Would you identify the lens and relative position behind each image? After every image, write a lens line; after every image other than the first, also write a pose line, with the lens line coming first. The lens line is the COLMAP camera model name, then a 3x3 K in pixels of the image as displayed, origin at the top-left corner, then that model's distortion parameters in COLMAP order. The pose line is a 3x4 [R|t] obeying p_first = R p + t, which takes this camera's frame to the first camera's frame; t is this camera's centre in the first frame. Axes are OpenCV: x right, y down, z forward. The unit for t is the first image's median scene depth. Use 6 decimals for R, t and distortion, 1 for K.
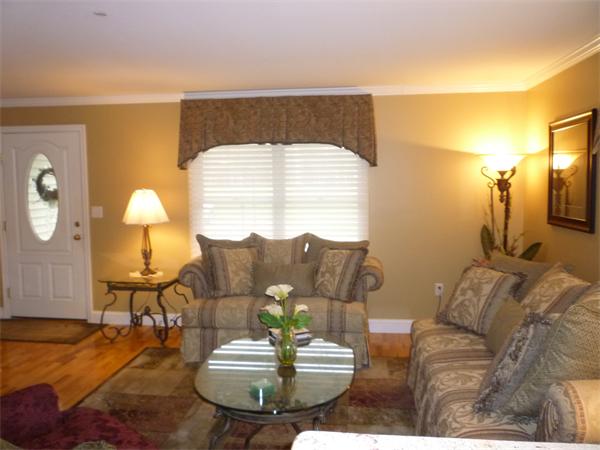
lens RADIAL K [[534.0, 0, 299.6], [0, 534.0, 216.1], [0, 0, 1]] dist [-0.047243, 0.003409]
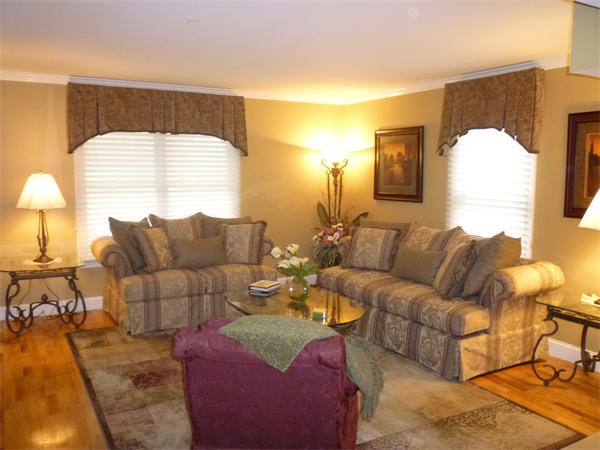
lens RADIAL K [[521.3, 0, 296.8], [0, 521.3, 223.9], [0, 0, 1]] dist [-0.049050, 0.011457]
pose [[0.796161, -0.045728, 0.603354, -0.494685], [0.027503, 0.998845, 0.039410, 0.017596], [-0.604459, -0.014783, 0.796499, -0.022471]]
